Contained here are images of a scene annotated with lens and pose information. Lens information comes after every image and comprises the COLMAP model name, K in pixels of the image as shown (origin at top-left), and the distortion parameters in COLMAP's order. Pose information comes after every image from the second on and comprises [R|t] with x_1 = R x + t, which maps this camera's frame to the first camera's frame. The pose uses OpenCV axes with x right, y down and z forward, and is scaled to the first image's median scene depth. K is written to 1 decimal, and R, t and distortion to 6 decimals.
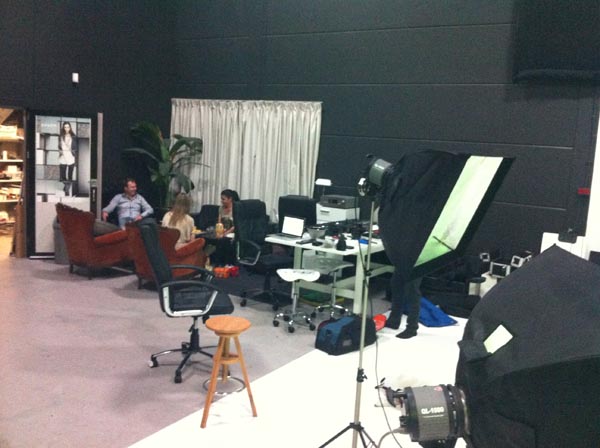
lens RADIAL K [[516.9, 0, 300.0], [0, 516.9, 221.8], [0, 0, 1]] dist [0.000584, -0.014770]
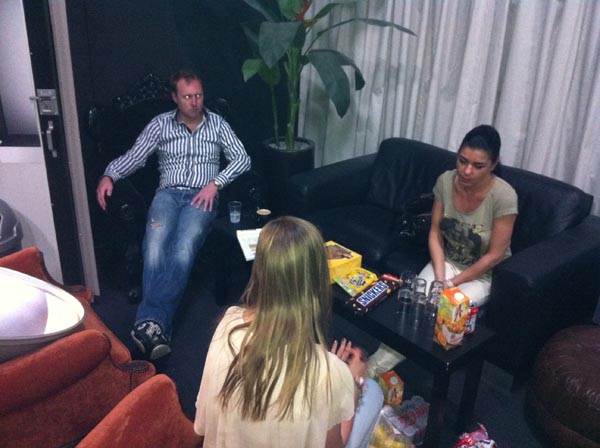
lens RADIAL K [[516.9, 0, 303.2], [0, 516.9, 224.9], [0, 0, 1]] dist [0.000584, -0.014770]
pose [[0.946302, 0.104374, -0.305971, -0.130062], [-0.009532, 0.955044, 0.296310, -0.088646], [0.323143, -0.277482, 0.904755, 0.667829]]
